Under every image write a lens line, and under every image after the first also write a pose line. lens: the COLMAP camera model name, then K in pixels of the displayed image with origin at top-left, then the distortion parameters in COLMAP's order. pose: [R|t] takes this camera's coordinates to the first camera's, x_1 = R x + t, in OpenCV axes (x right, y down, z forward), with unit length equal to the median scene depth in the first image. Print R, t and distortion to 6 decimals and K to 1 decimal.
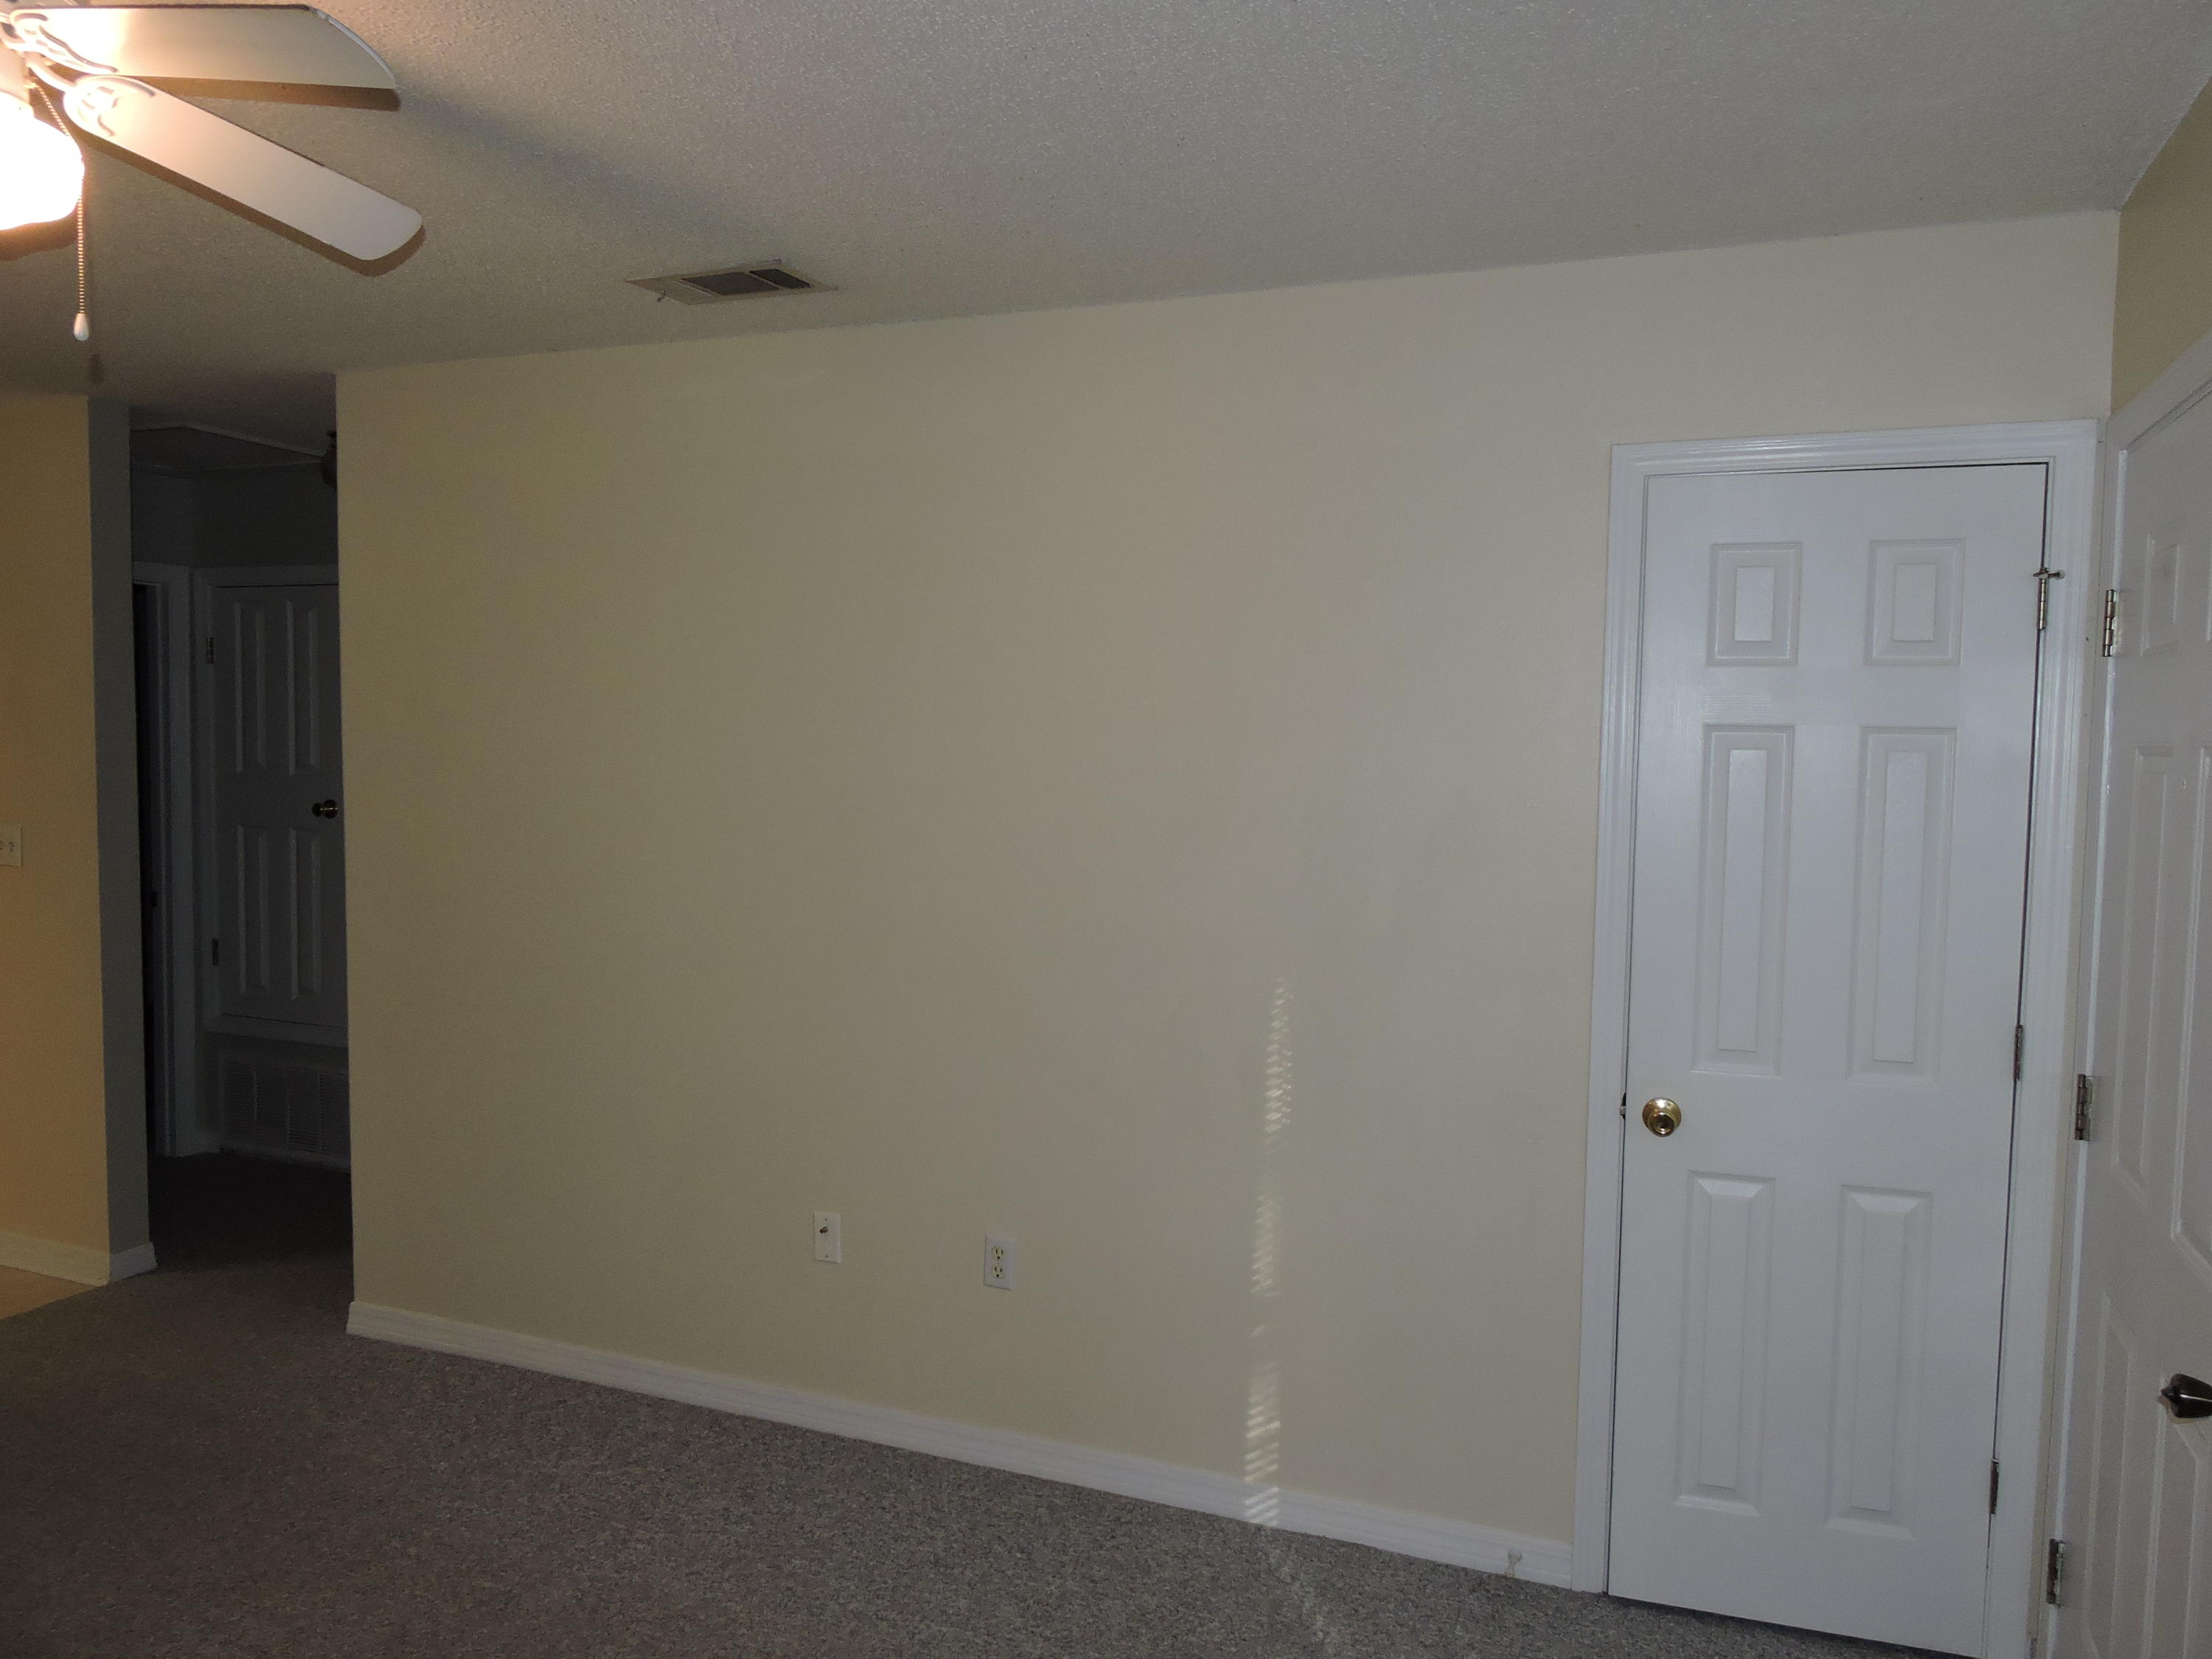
lens RADIAL K [[1590.9, 0, 1107.8], [0, 1590.9, 833.4], [0, 0, 1]] dist [0.001003, -0.001084]
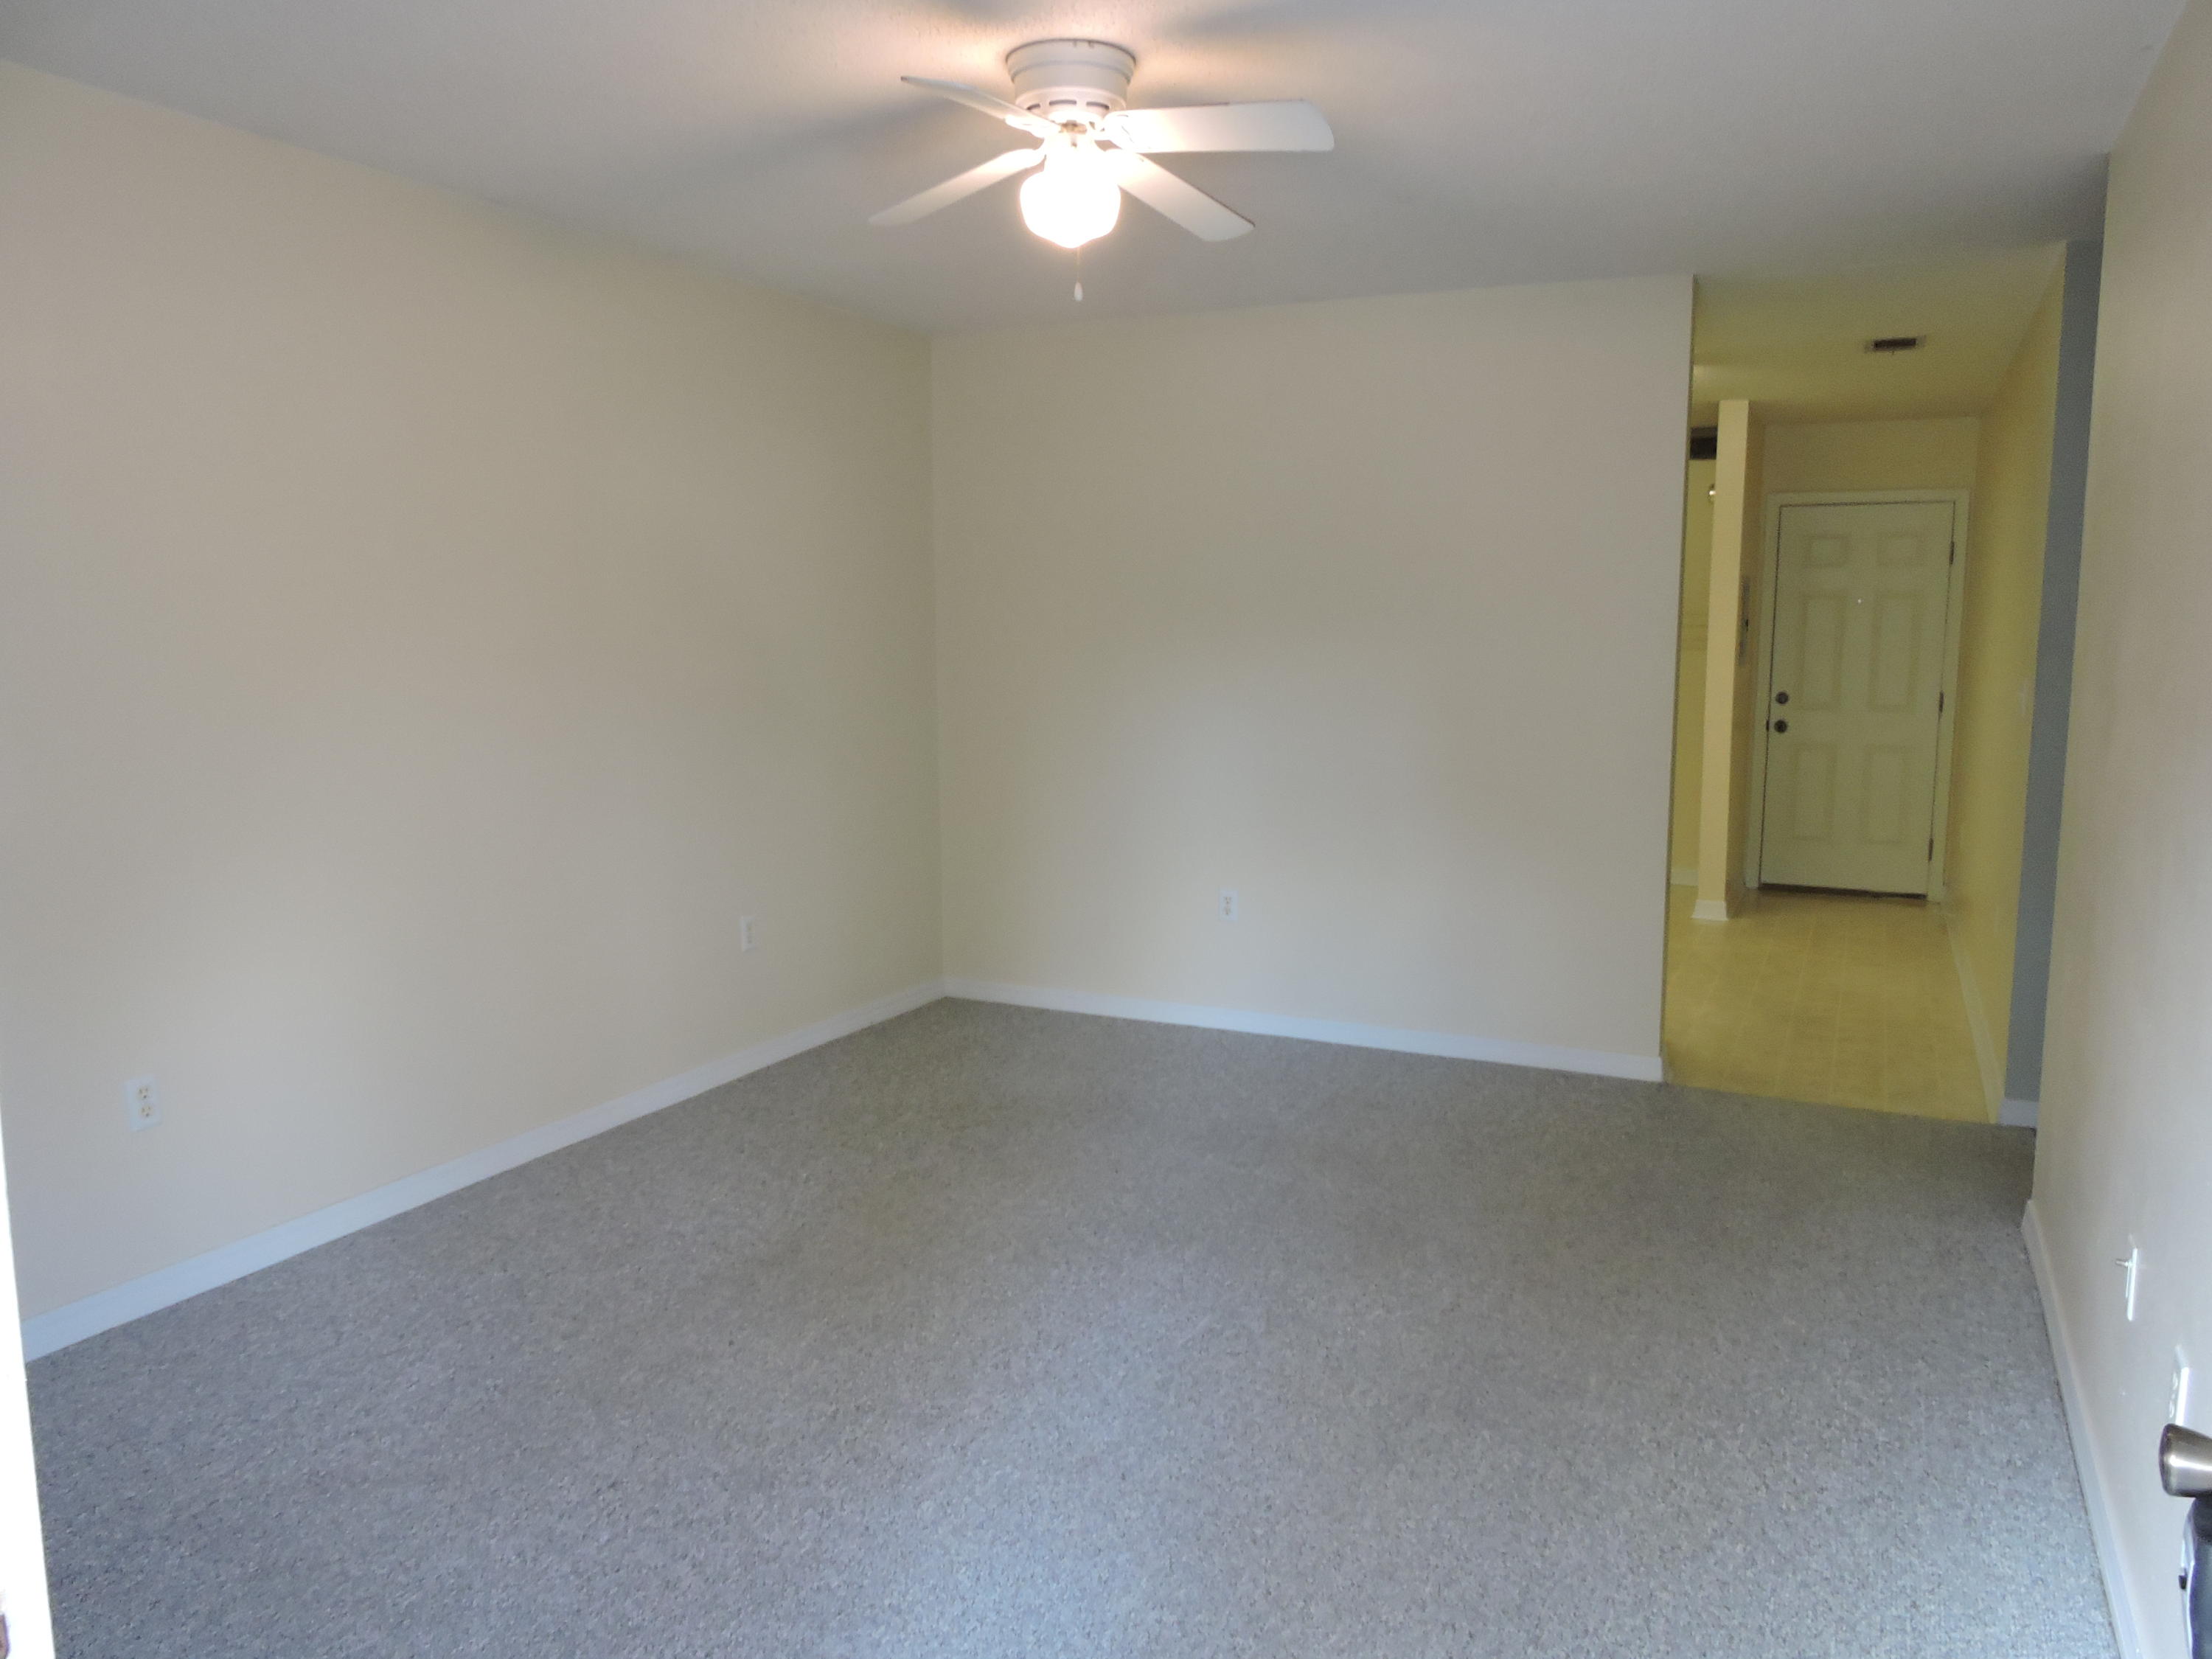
lens RADIAL K [[1557.7, 0, 1099.5], [0, 1557.7, 826.9], [0, 0, 1]] dist [0.011829, 0.002374]
pose [[-0.057540, 0.117209, -0.991439, 0.394424], [-0.066431, 0.990434, 0.120946, 0.008704], [0.996131, 0.072822, -0.049204, 0.463886]]
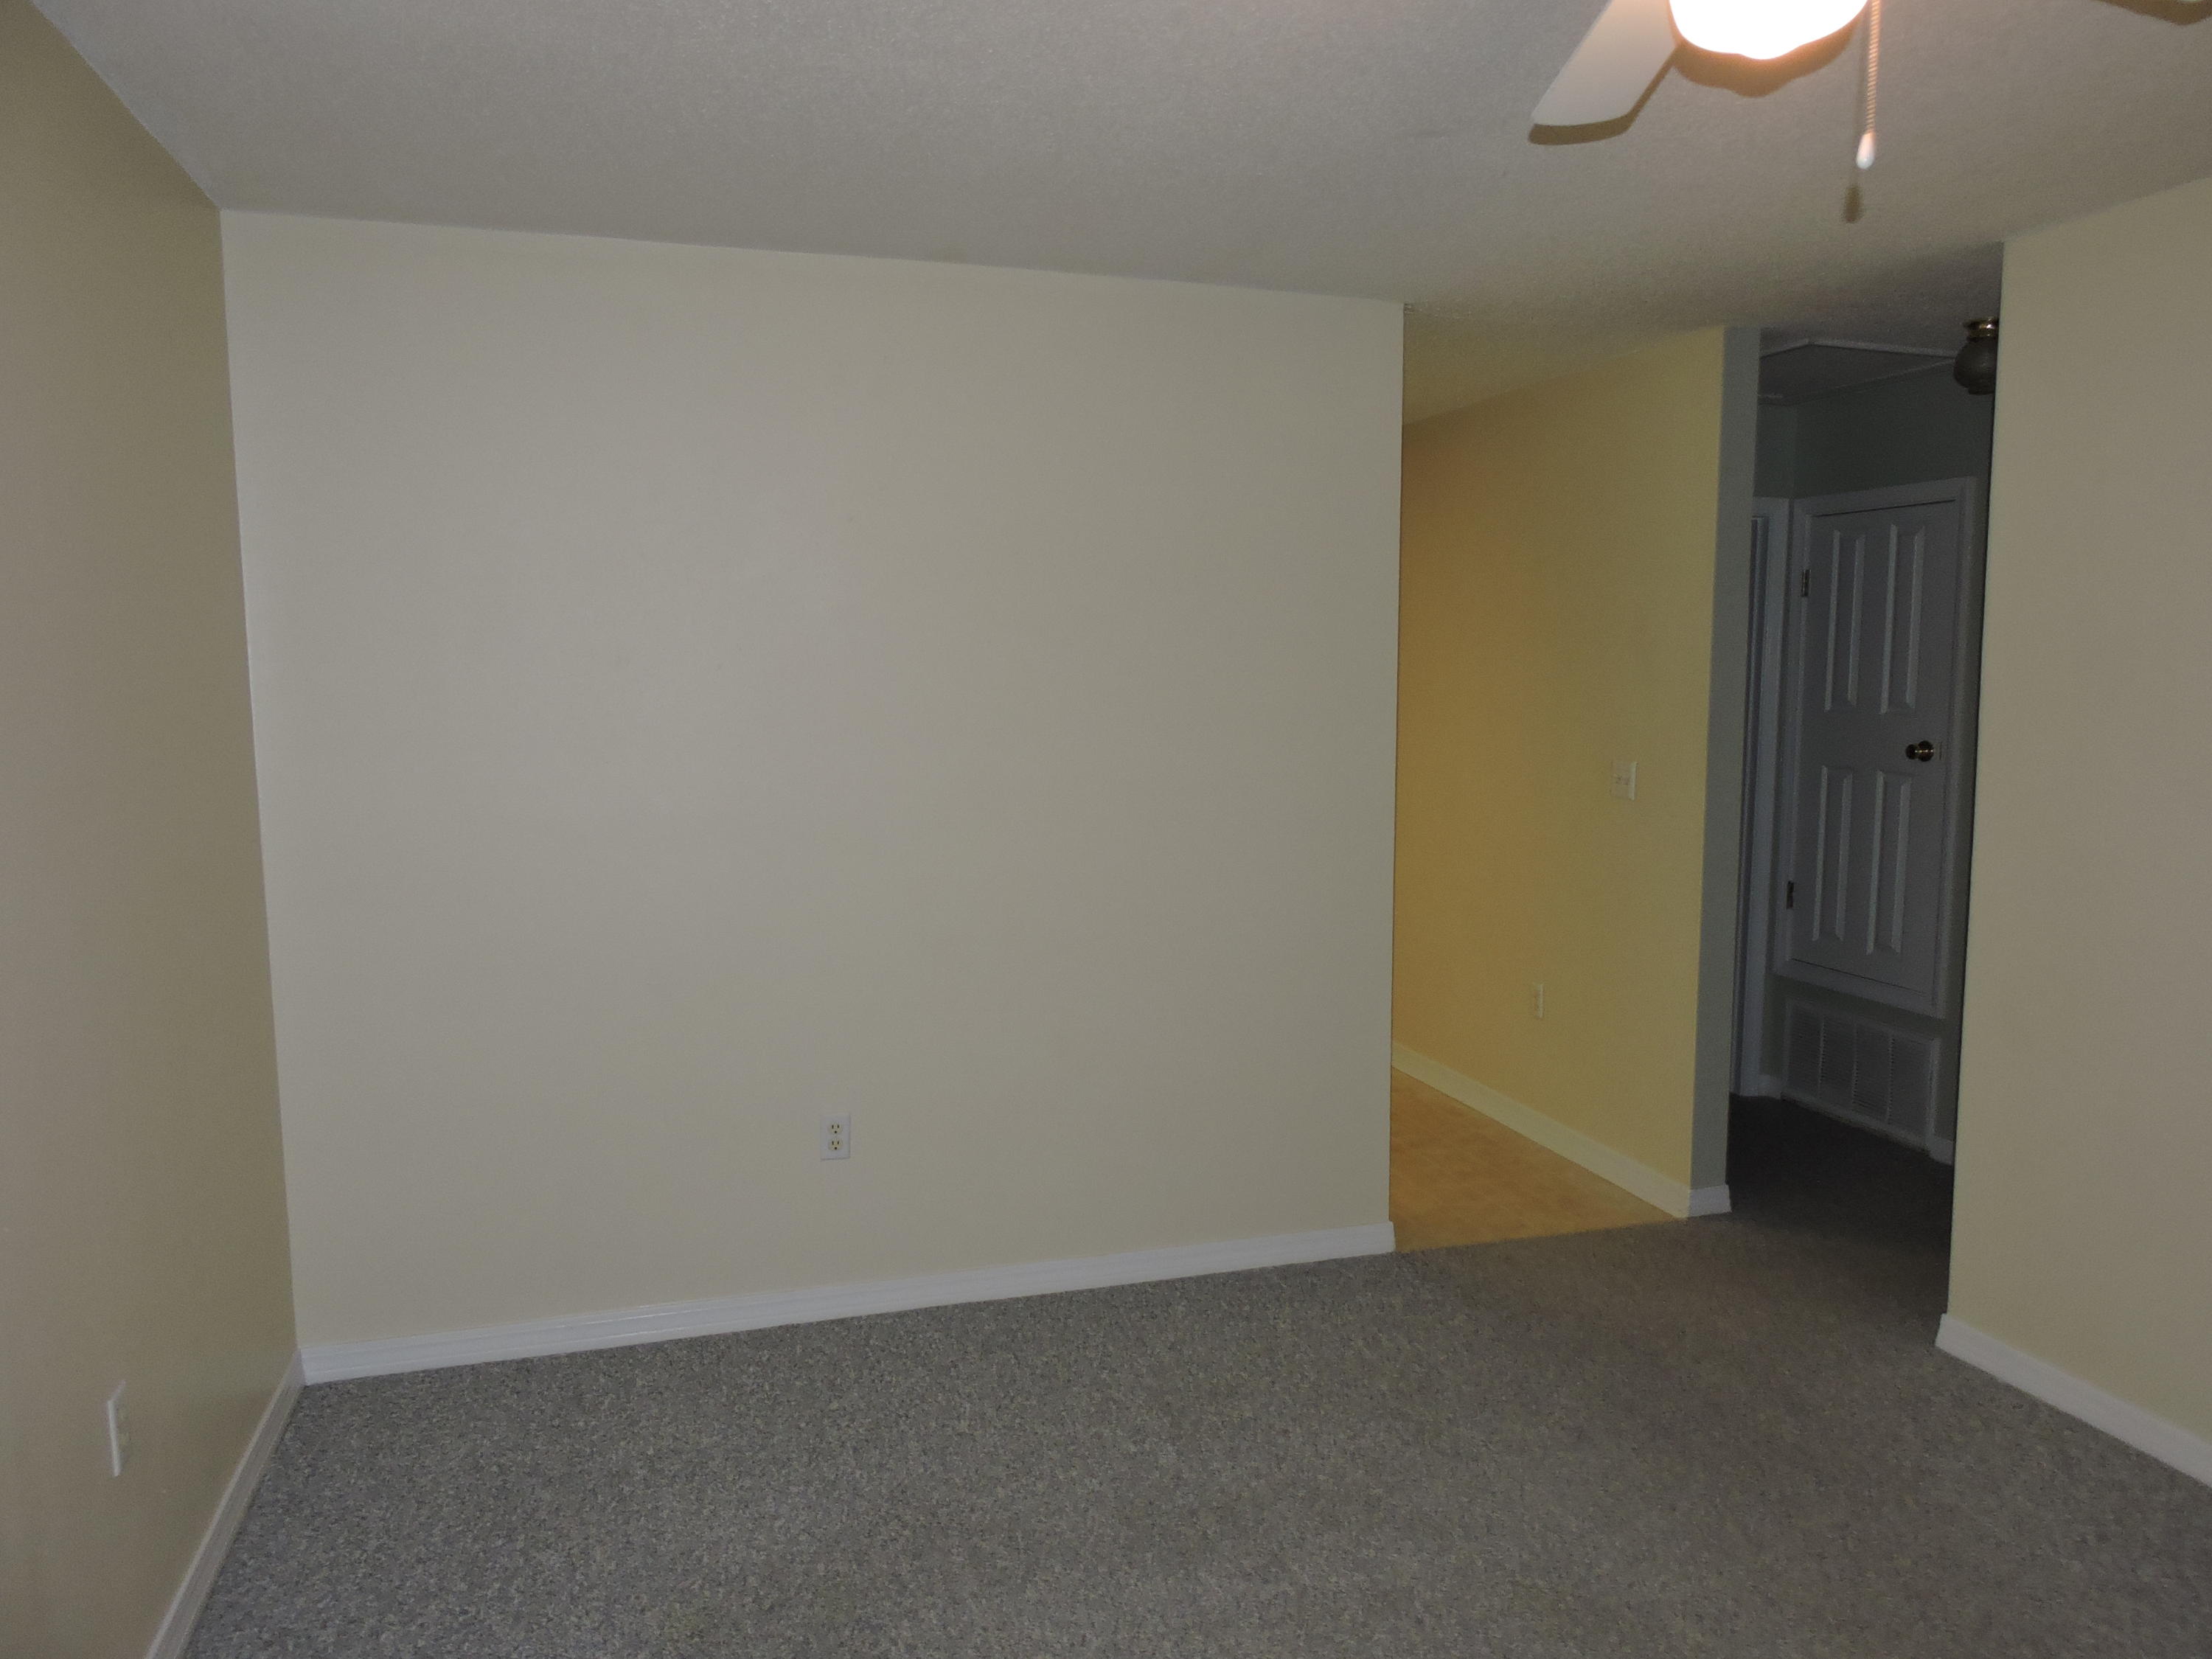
lens RADIAL K [[1590.9, 0, 1107.8], [0, 1590.9, 833.4], [0, 0, 1]] dist [0.001003, -0.001084]
pose [[0.632322, 0.069769, -0.771557, -0.099733], [-0.040310, 0.997550, 0.057168, -0.002412], [0.773656, -0.005047, 0.633586, 0.079219]]
